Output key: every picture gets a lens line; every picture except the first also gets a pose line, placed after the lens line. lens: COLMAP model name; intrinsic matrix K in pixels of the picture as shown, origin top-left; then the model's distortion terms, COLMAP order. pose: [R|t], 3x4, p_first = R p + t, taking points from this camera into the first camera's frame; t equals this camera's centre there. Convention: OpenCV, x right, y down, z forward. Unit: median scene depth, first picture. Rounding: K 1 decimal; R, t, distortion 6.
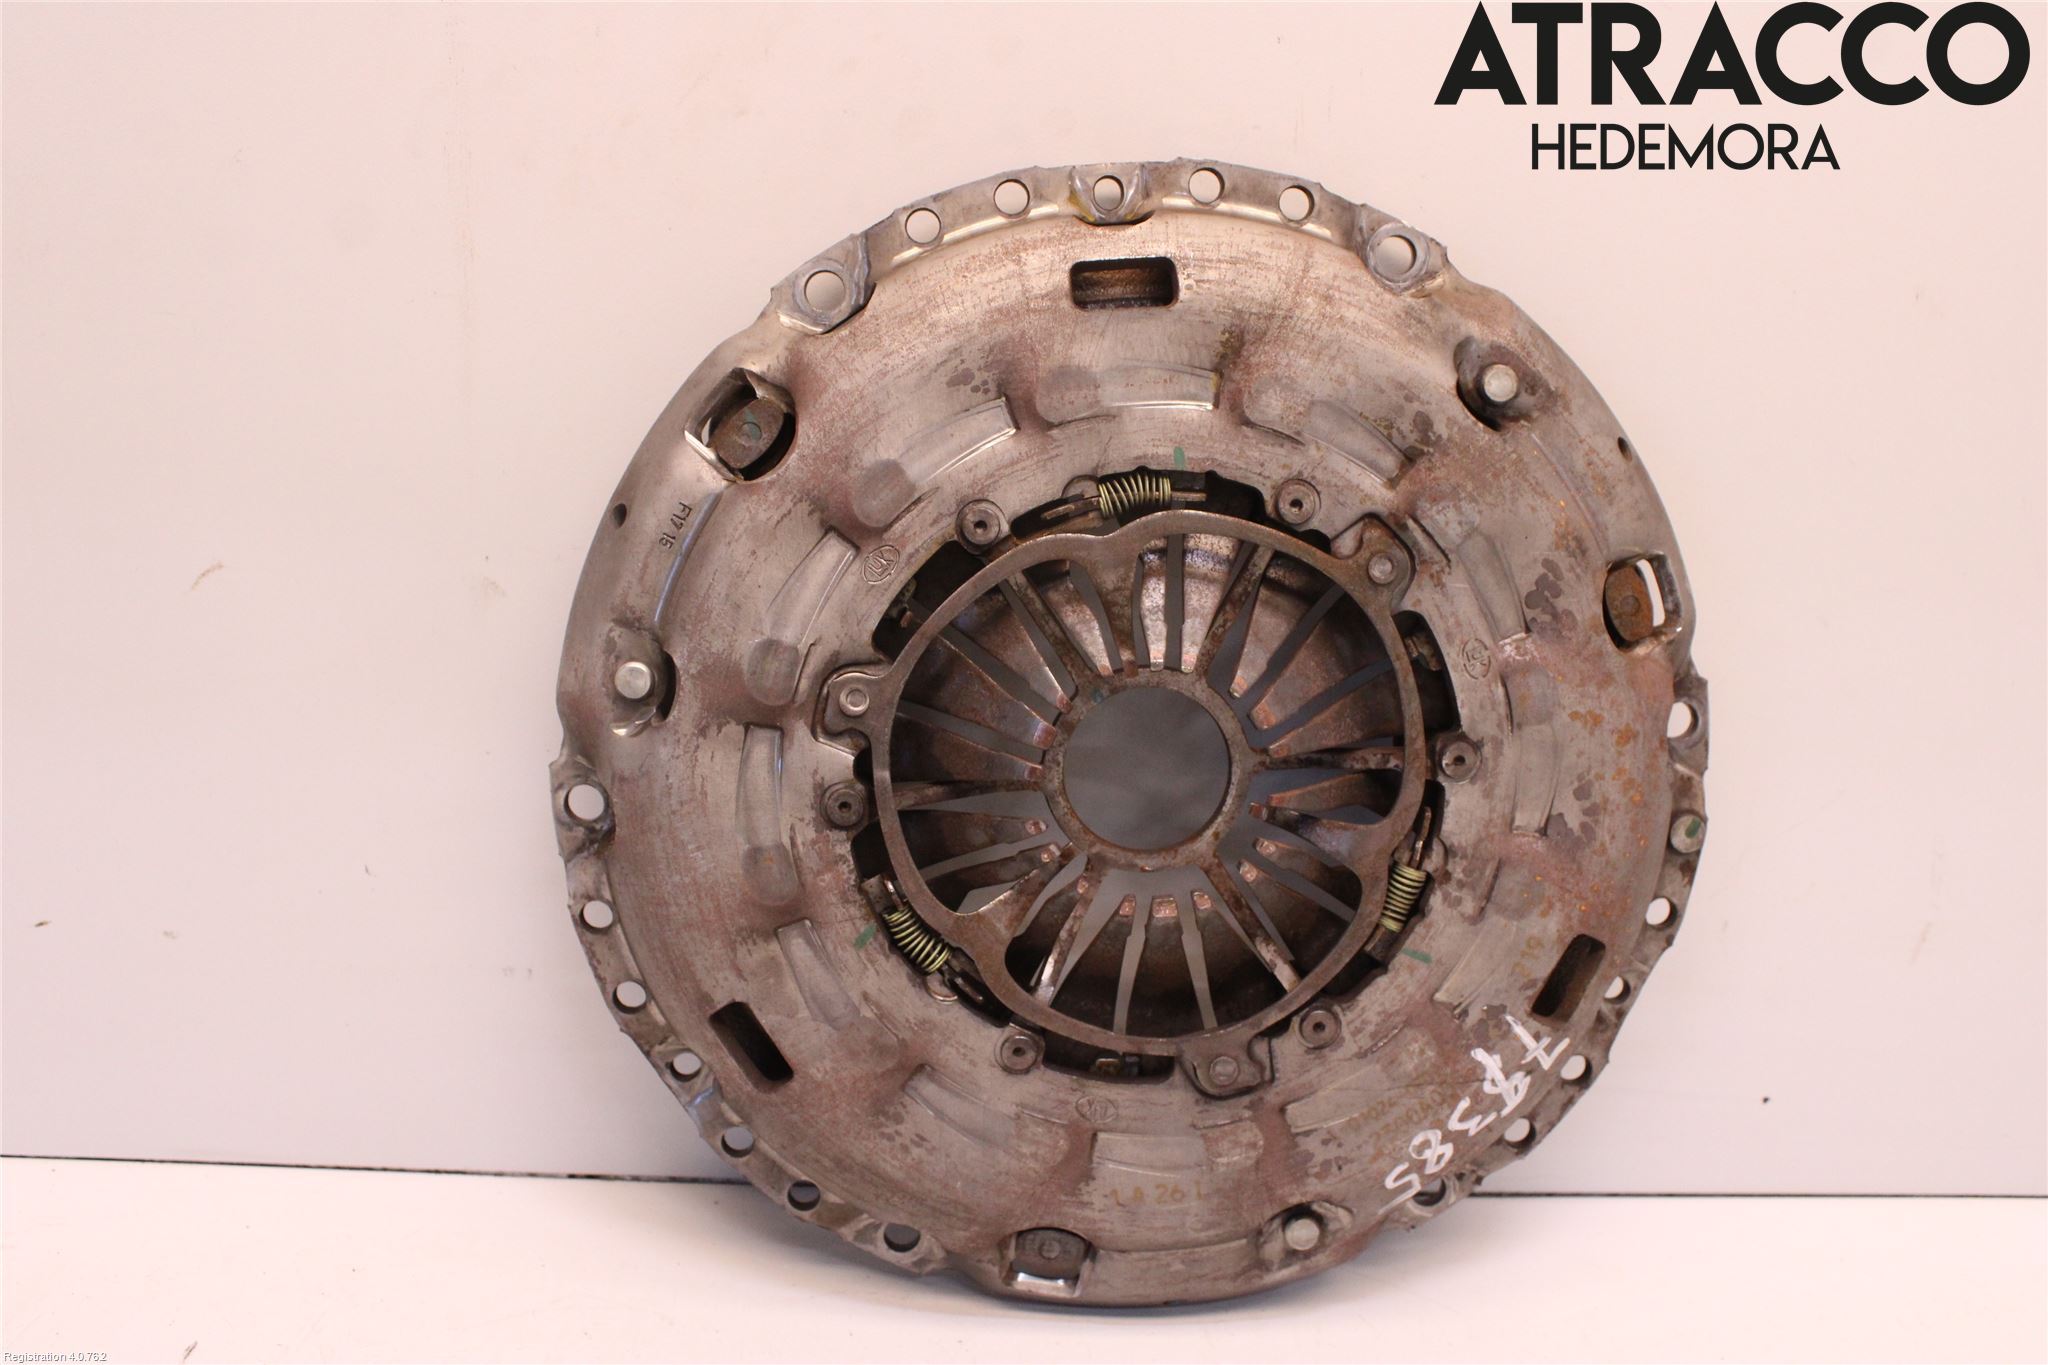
lens RADIAL K [[1828.1, 0, 1024.0], [0, 1828.1, 682.5], [0, 0, 1]] dist [-0.178333, 0.142814]
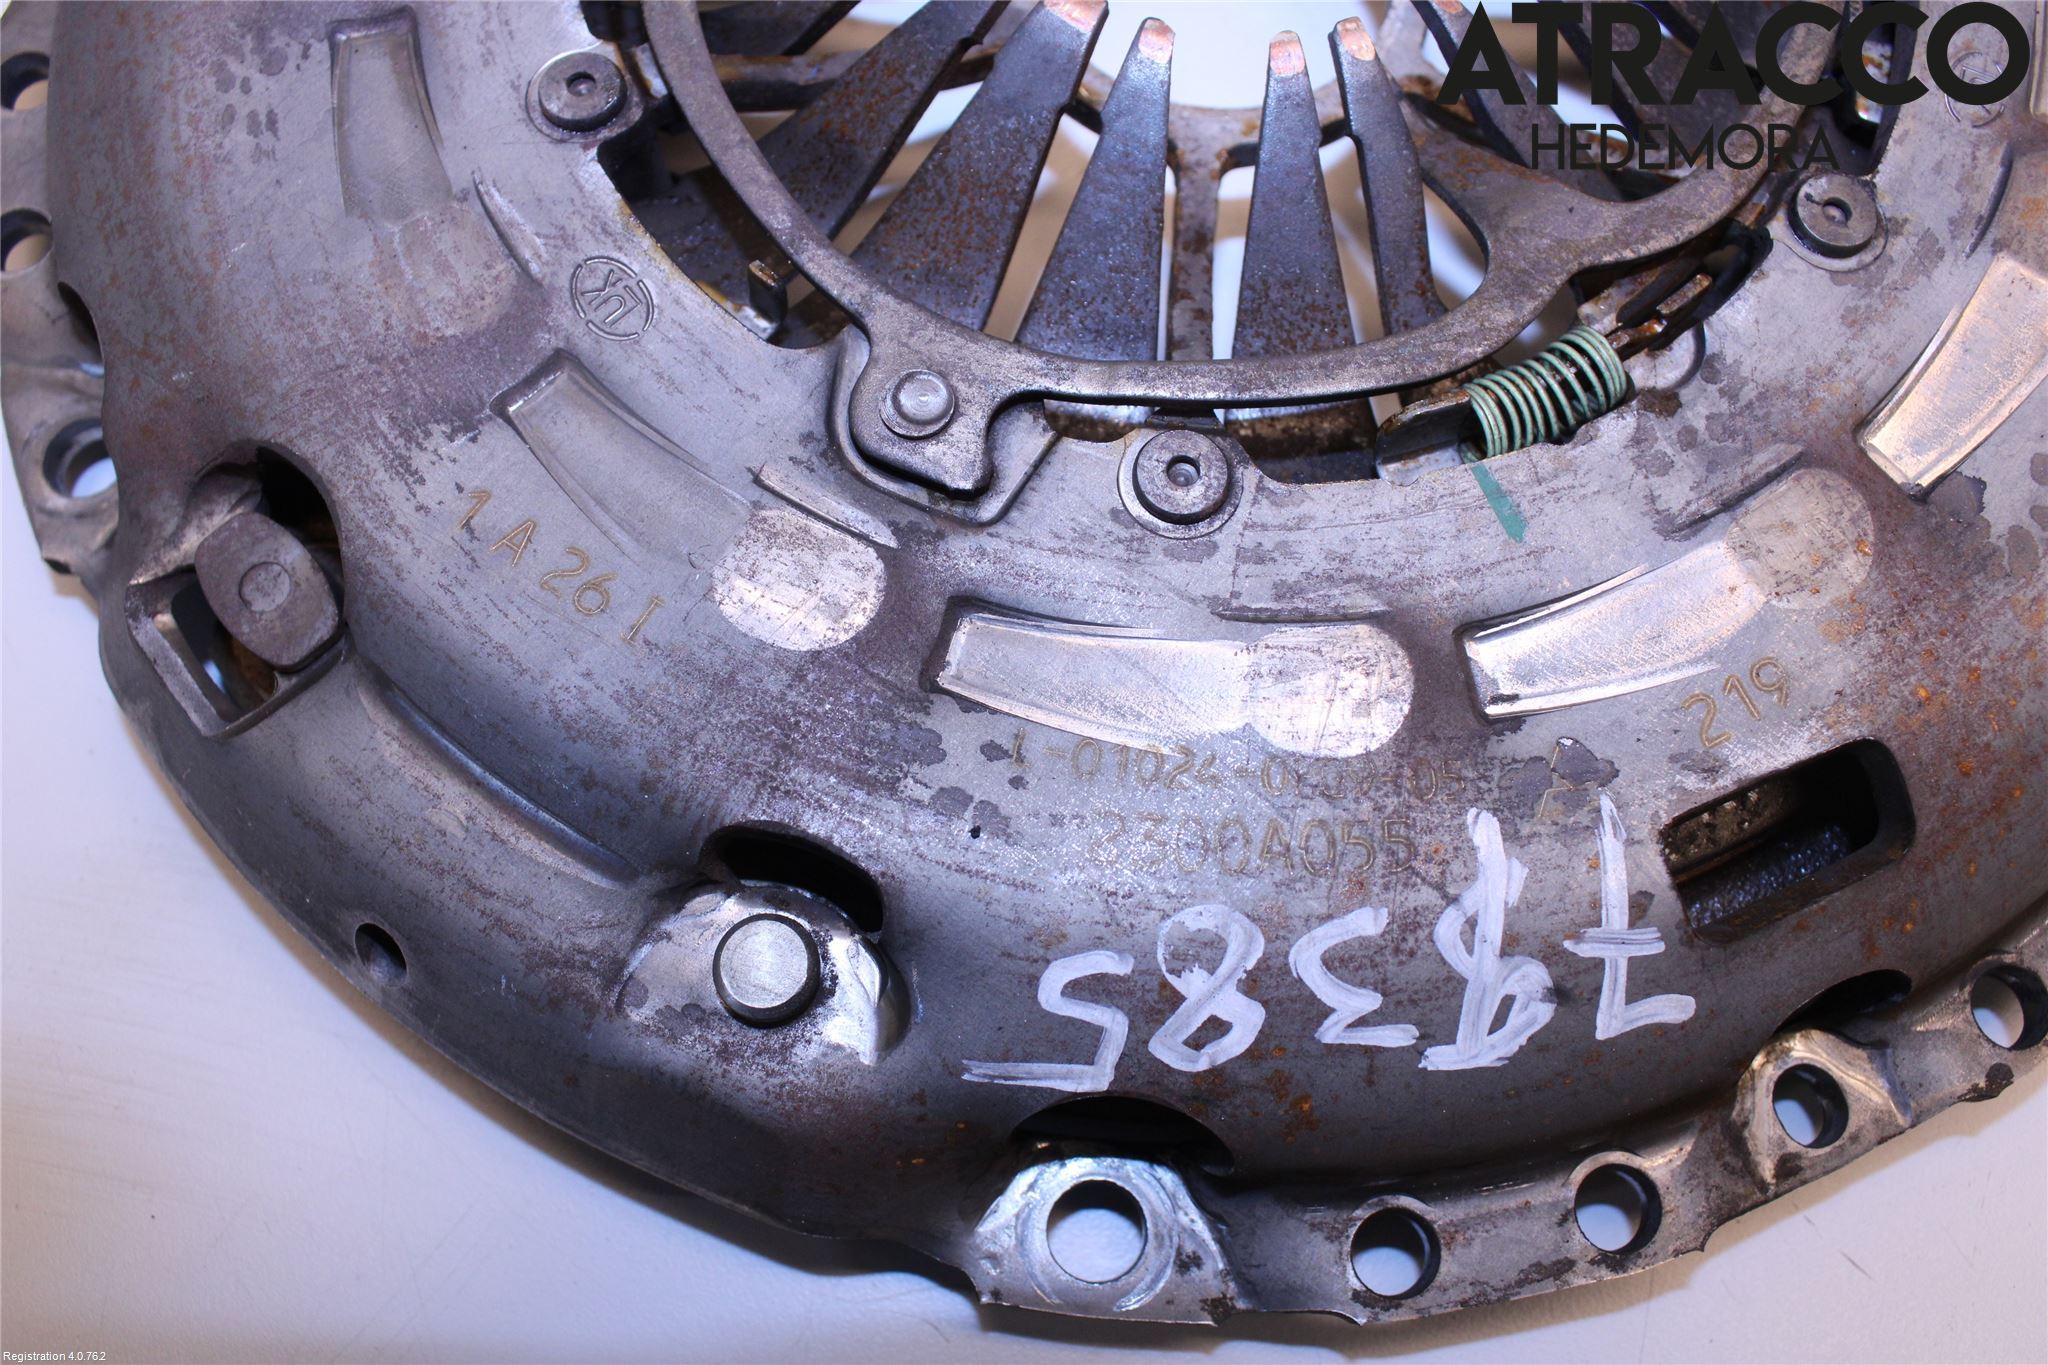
lens RADIAL K [[1828.1, 0, 1024.0], [0, 1828.1, 682.5], [0, 0, 1]] dist [-0.178333, 0.142814]
pose [[0.766590, 0.600650, -0.227067, 0.250650], [-0.639327, 0.680882, -0.357297, 0.377949], [-0.060005, 0.419070, 0.905969, 0.679212]]
